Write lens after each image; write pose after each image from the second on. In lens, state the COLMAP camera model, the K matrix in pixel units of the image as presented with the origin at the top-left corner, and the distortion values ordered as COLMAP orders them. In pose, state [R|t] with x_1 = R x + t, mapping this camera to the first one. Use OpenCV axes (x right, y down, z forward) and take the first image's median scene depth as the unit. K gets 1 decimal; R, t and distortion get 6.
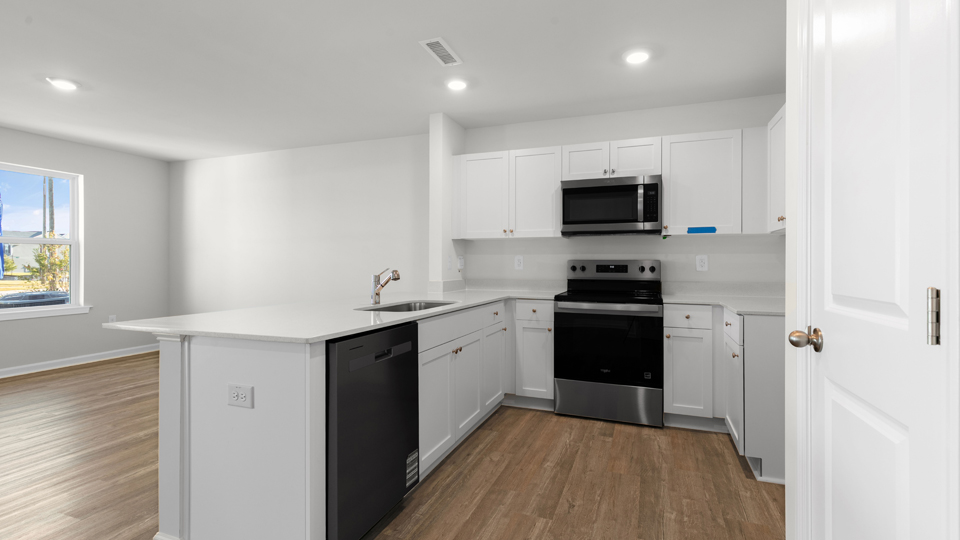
lens RADIAL K [[441.9, 0, 482.5], [0, 441.9, 264.5], [0, 0, 1]] dist [0.003795, 0.000066]
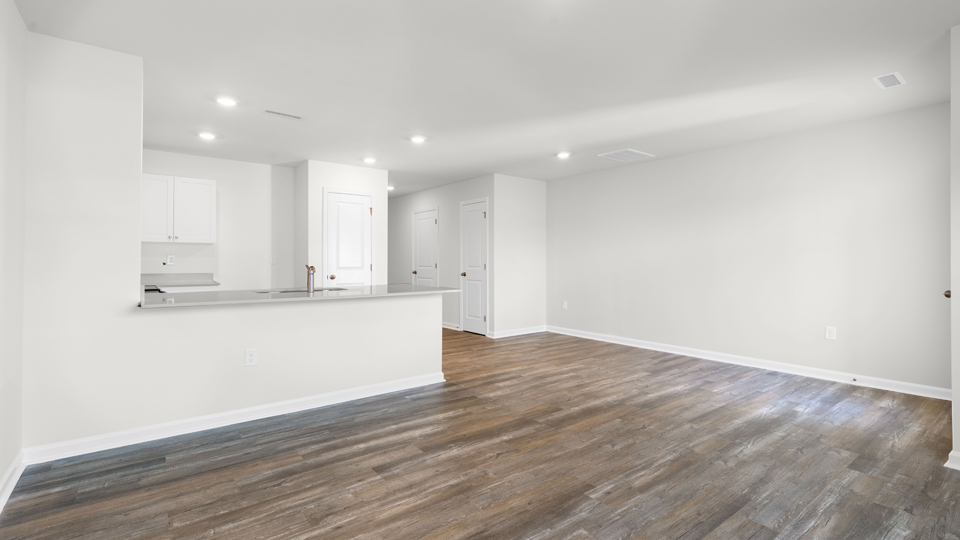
lens RADIAL K [[441.9, 0, 482.5], [0, 441.9, 264.5], [0, 0, 1]] dist [0.003795, 0.000066]
pose [[-0.851915, -0.007596, 0.523626, -1.156493], [-0.001884, 0.999933, 0.011440, -0.008187], [-0.523677, 0.008760, -0.851872, 1.560846]]
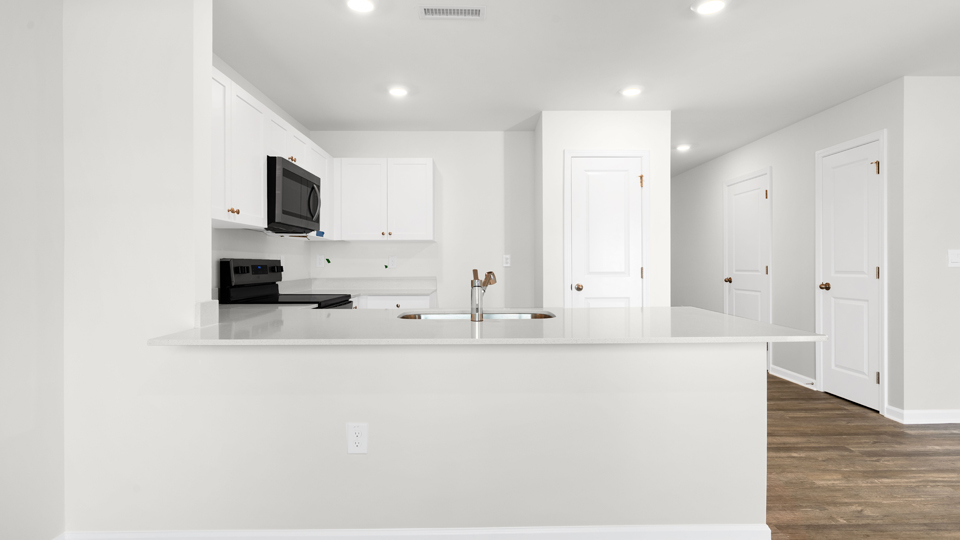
lens RADIAL K [[492.9, 0, 481.9], [0, 492.9, 265.9], [0, 0, 1]] dist [0.004476, 0.000117]
pose [[-0.364983, -0.005771, 0.930996, -0.819088], [0.004941, 0.999955, 0.008135, -0.003571], [-0.931001, 0.007569, -0.364938, 1.070803]]
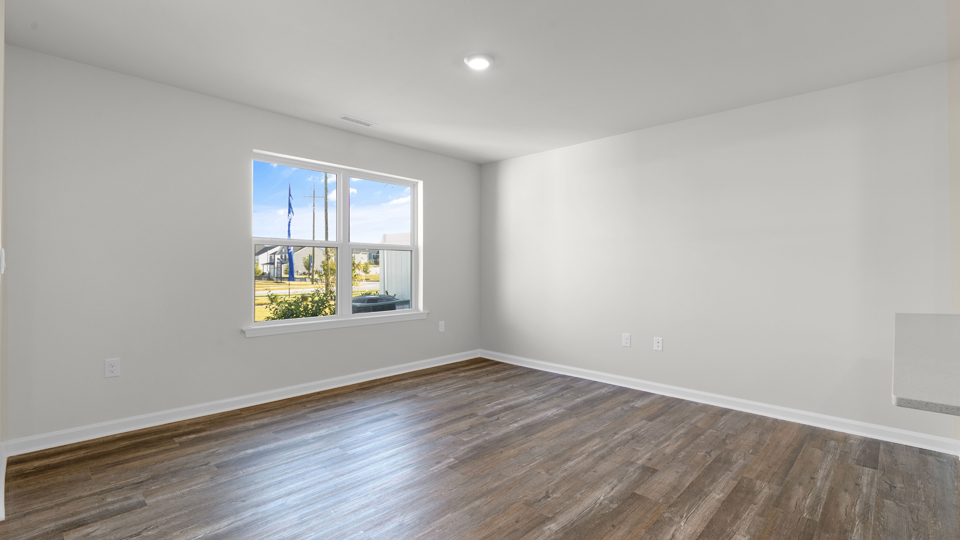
lens RADIAL K [[435.9, 0, 480.0], [0, 435.9, 270.0], [0, 0, 1]] dist [0.003380, -0.000140]
pose [[0.920485, 0.001806, -0.390774, -0.601649], [-0.001879, 0.999998, 0.000195, -0.001512], [0.390773, 0.000555, 0.920487, 0.216574]]
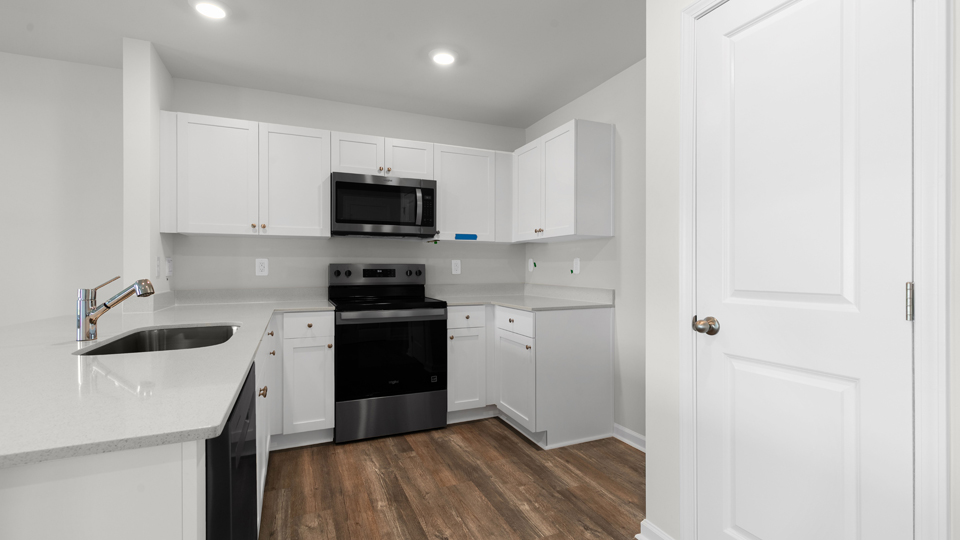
lens RADIAL K [[435.9, 0, 480.0], [0, 435.9, 270.0], [0, 0, 1]] dist [0.003380, -0.000140]
pose [[0.712119, -0.006177, 0.702032, -0.232858], [0.004140, 0.999981, 0.004599, -0.000602], [-0.702047, -0.000369, 0.712131, 0.210132]]
